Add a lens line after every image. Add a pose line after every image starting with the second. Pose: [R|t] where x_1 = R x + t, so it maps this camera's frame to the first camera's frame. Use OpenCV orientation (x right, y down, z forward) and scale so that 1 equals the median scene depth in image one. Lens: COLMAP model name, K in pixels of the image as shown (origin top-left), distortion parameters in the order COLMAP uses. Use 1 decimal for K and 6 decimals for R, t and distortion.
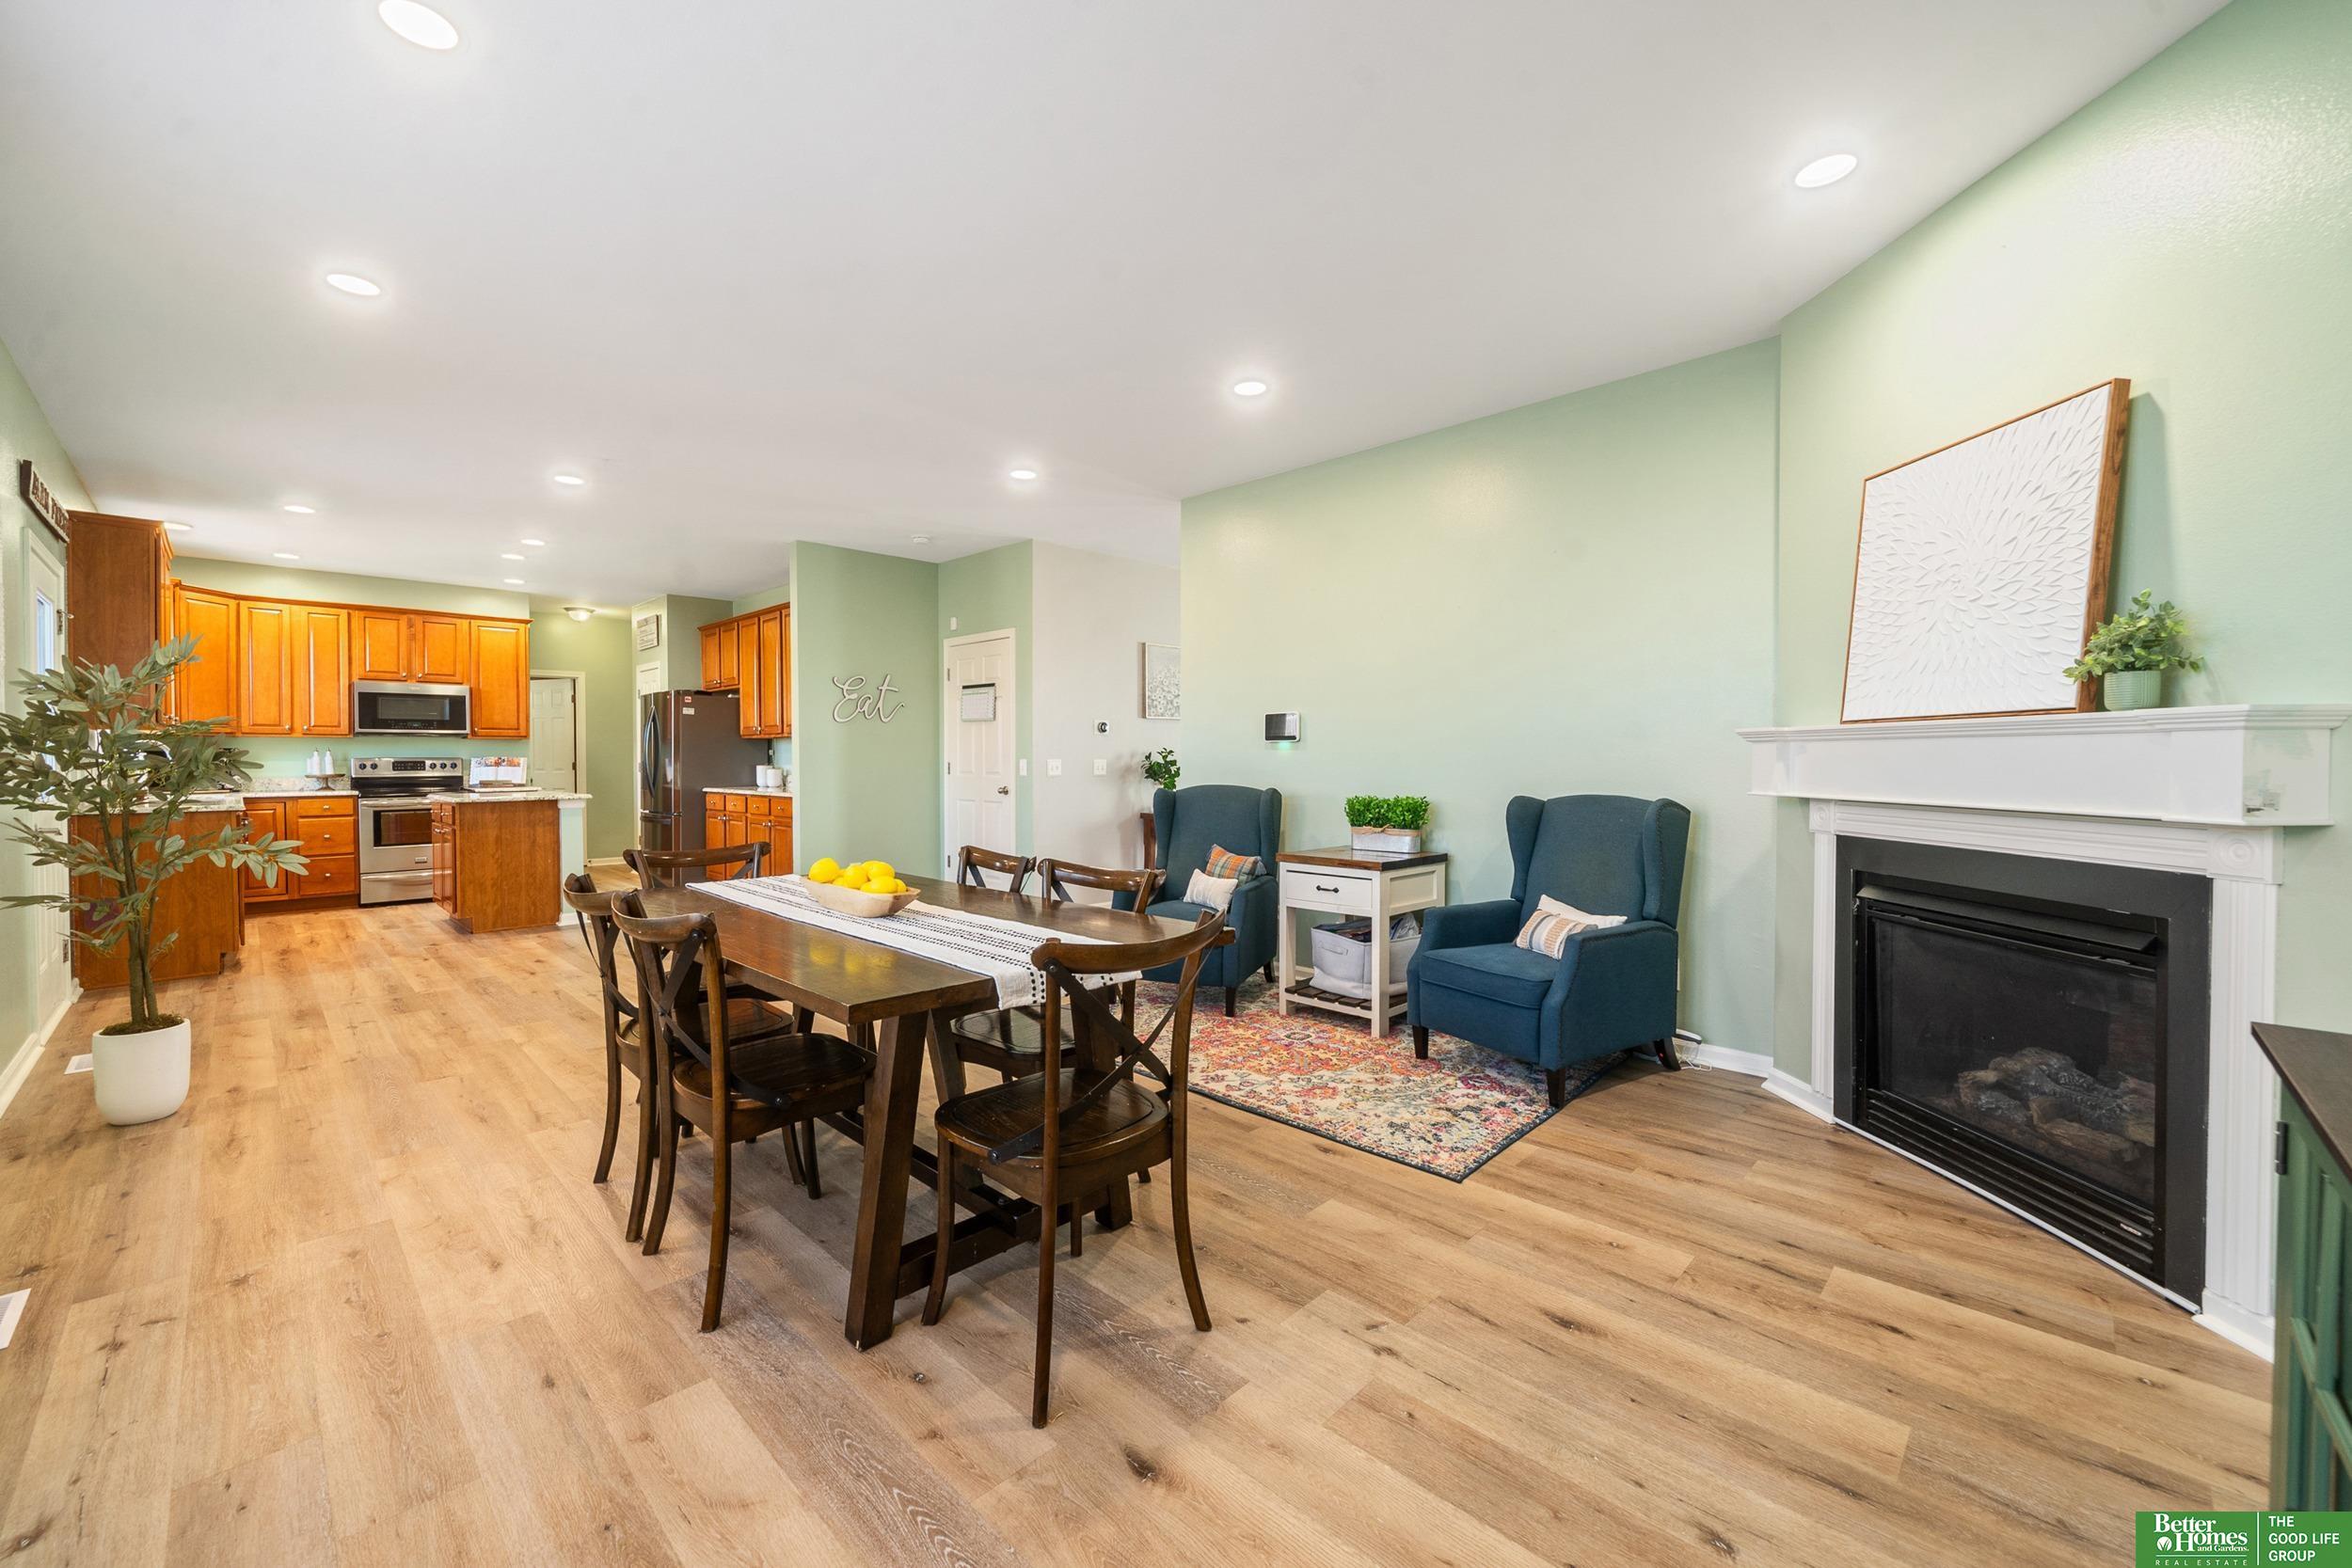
lens RADIAL K [[920.8, 0, 1154.9], [0, 920.8, 777.3], [0, 0, 1]] dist [-0.003167, 0.000047]
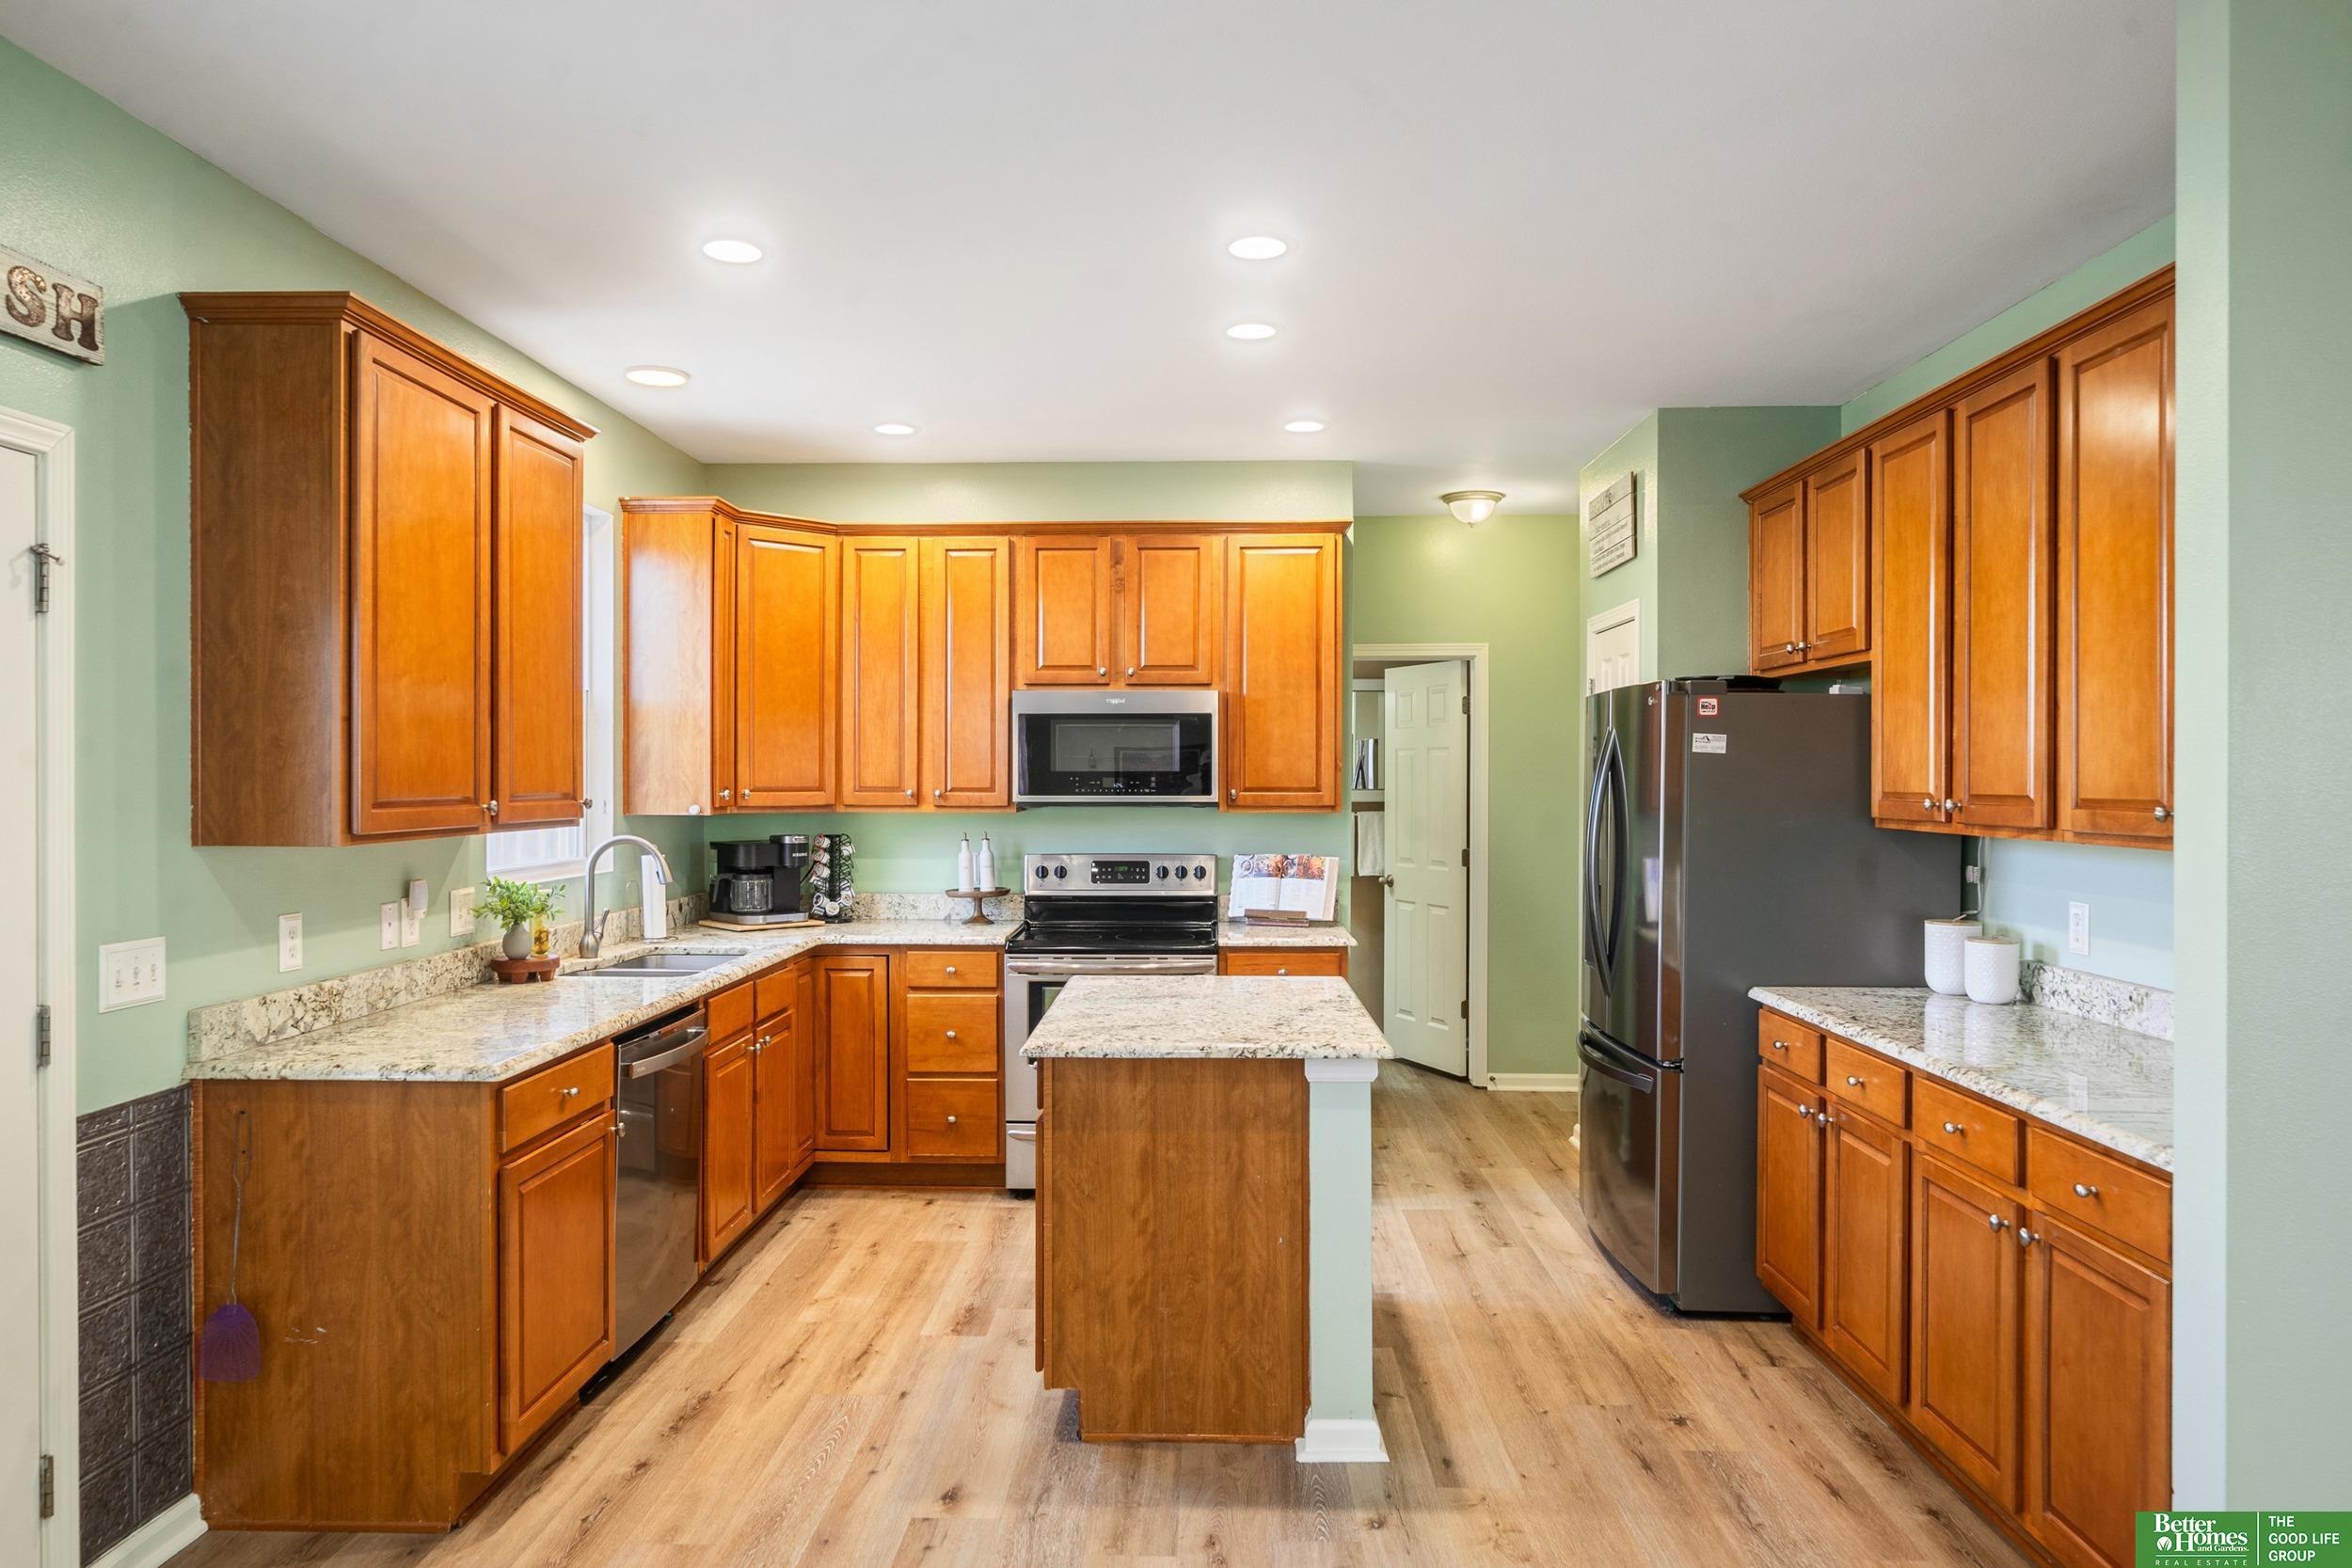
lens RADIAL K [[1486.5, 0, 1171.9], [0, 1486.5, 782.3], [0, 0, 1]] dist [0.000512, 0.000788]
pose [[0.682171, 0.007407, -0.731155, -0.275143], [-0.018528, 0.999803, -0.007159, -0.054795], [0.730958, 0.018431, 0.682174, 0.548762]]
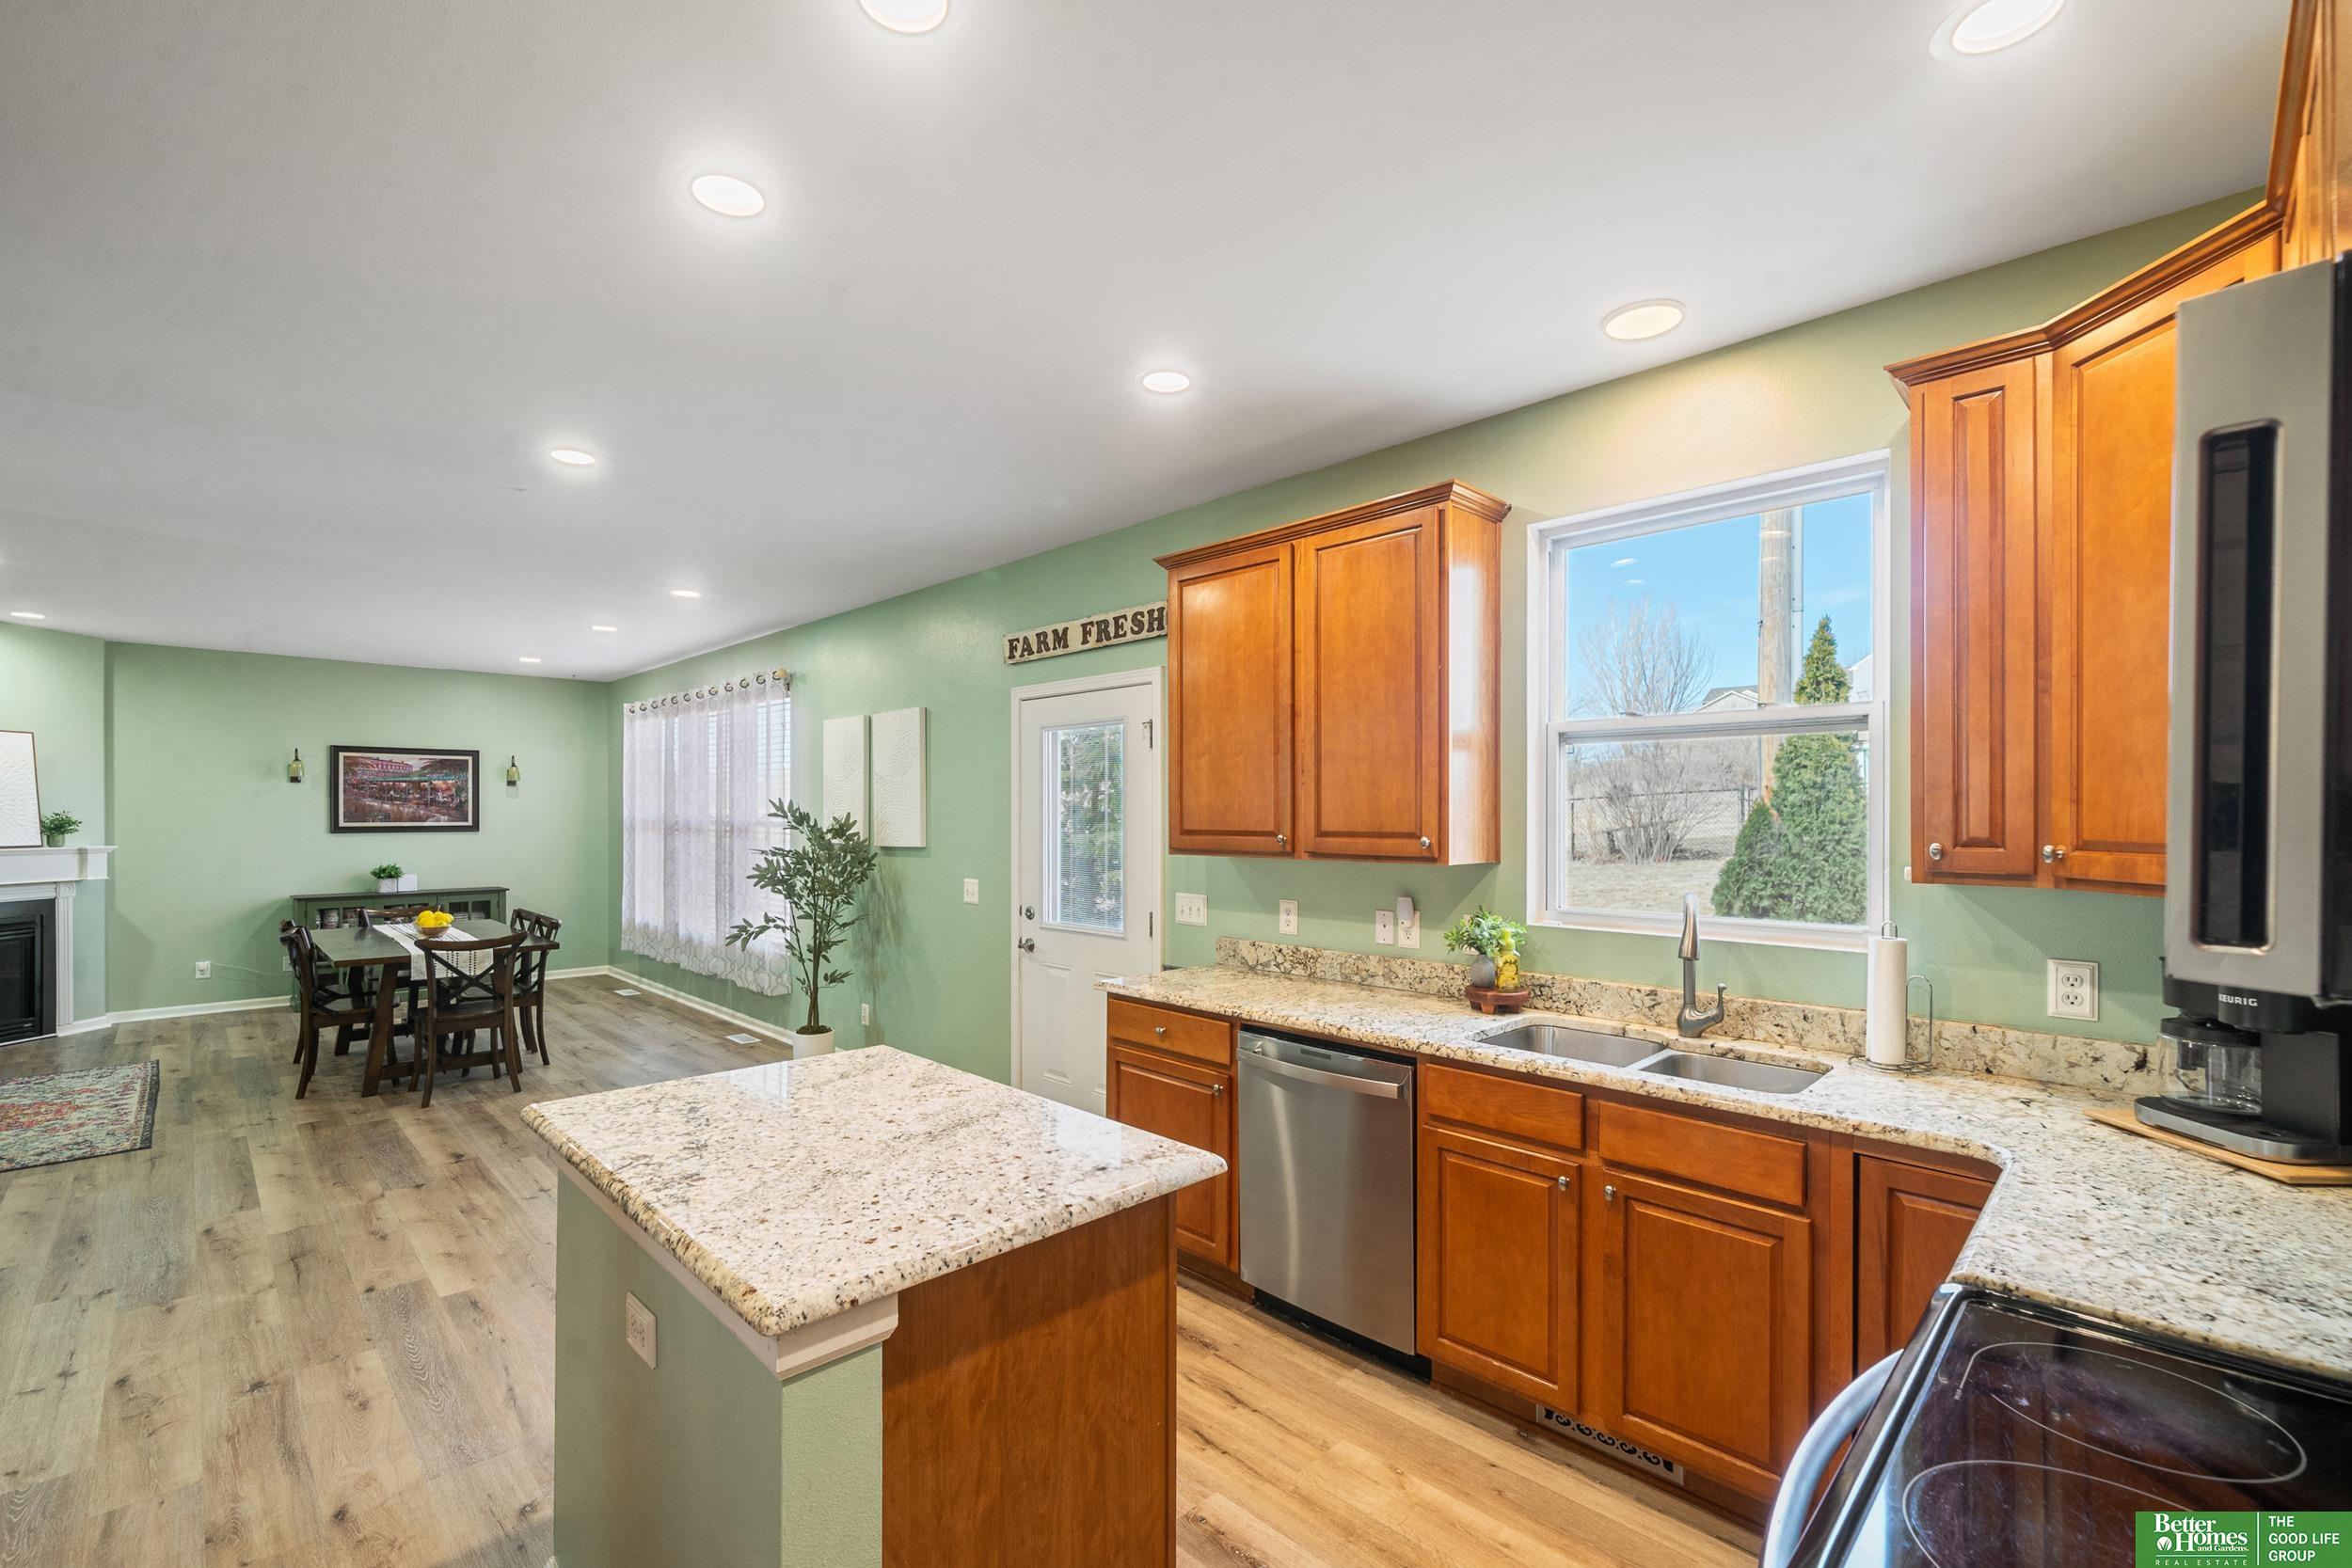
lens RADIAL K [[997.0, 0, 1146.7], [0, 997.0, 813.2], [0, 0, 1]] dist [-0.000406, 0.000166]
pose [[-0.999829, 0.001064, 0.018438, -0.716889], [0.001429, 0.999802, 0.019824, -0.066503], [-0.018414, 0.019847, -0.999633, 1.151791]]
